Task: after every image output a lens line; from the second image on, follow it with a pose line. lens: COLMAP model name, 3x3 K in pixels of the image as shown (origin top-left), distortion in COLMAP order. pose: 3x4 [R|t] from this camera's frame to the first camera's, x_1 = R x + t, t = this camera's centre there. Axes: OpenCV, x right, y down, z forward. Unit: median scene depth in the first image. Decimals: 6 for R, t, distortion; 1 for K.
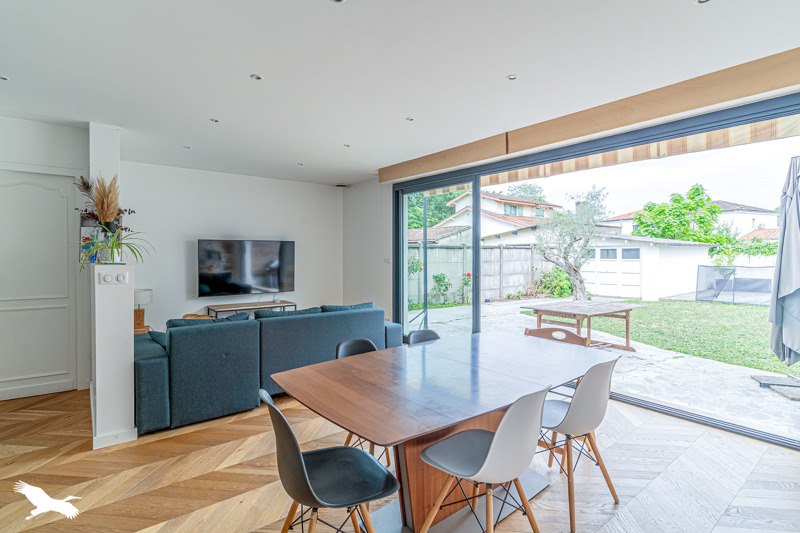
lens RADIAL K [[395.5, 0, 395.3], [0, 395.5, 265.8], [0, 0, 1]] dist [-0.002486, 0.000156]
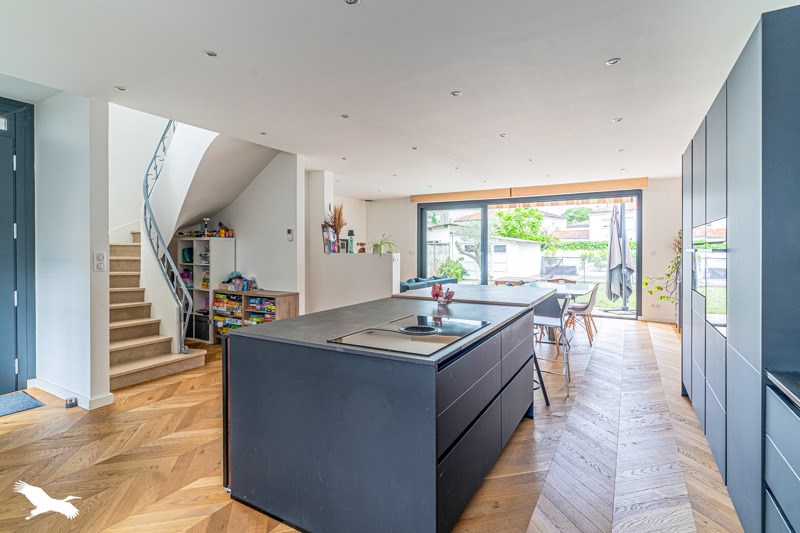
lens RADIAL K [[395.5, 0, 402.4], [0, 395.5, 259.0], [0, 0, 1]] dist [-0.002486, 0.000156]
pose [[0.924252, -0.010750, 0.381633, -0.258760], [0.013373, 0.999902, -0.004220, 0.006299], [-0.381550, 0.009004, 0.924304, -0.156711]]
